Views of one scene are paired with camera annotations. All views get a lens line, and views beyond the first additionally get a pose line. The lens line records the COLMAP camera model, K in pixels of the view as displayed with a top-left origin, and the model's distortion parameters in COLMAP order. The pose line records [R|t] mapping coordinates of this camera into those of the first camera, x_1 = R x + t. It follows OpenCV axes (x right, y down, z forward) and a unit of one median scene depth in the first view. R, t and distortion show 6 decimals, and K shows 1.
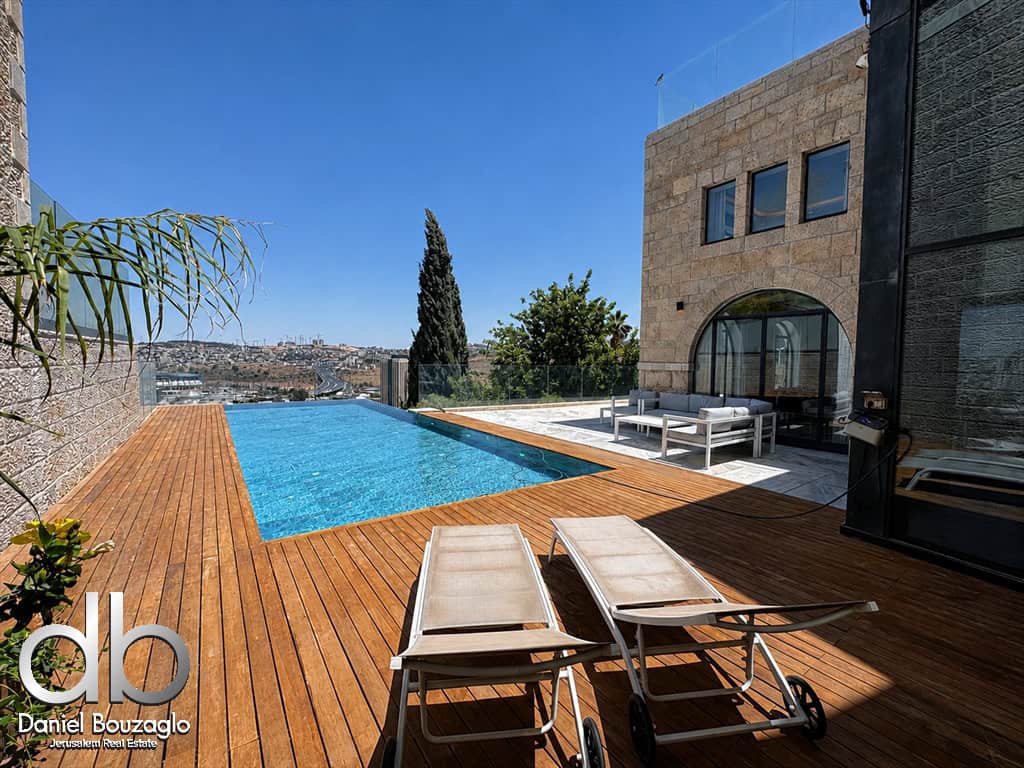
lens RADIAL K [[409.9, 0, 515.1], [0, 409.9, 384.8], [0, 0, 1]] dist [-0.002332, -0.000391]
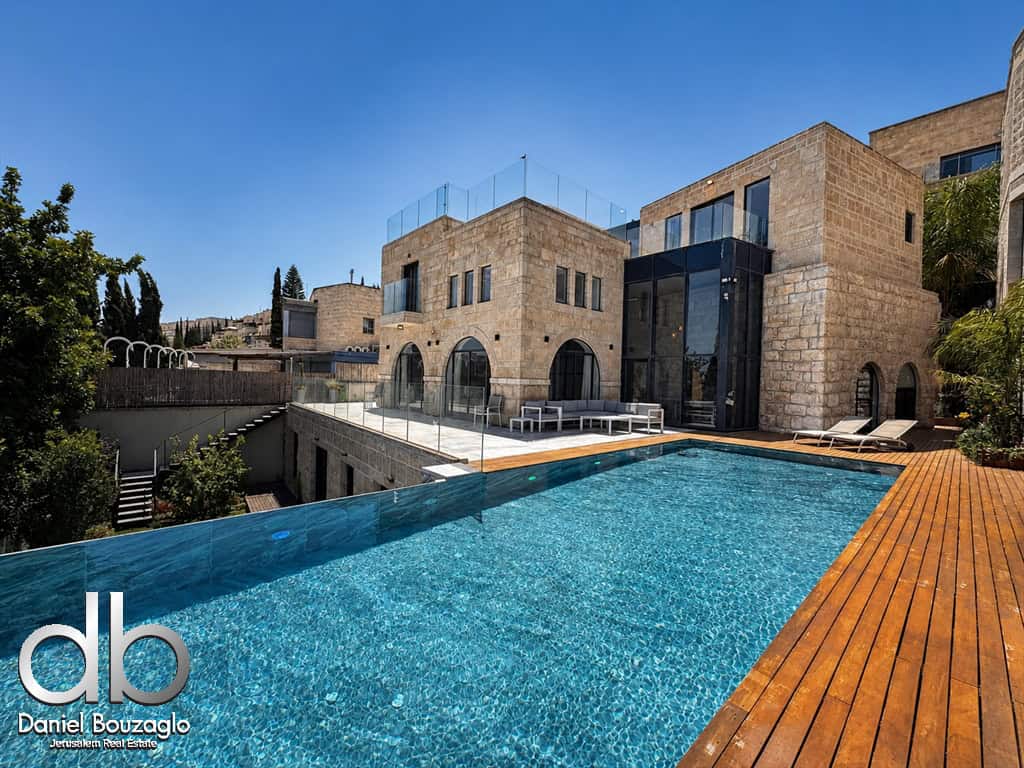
lens RADIAL K [[409.9, 0, 515.1], [0, 409.9, 384.8], [0, 0, 1]] dist [-0.002332, -0.000391]
pose [[-0.094037, -0.053621, 0.994124, -0.981352], [0.024302, 0.998127, 0.056136, -0.113323], [-0.995272, 0.029438, -0.092558, 1.205345]]
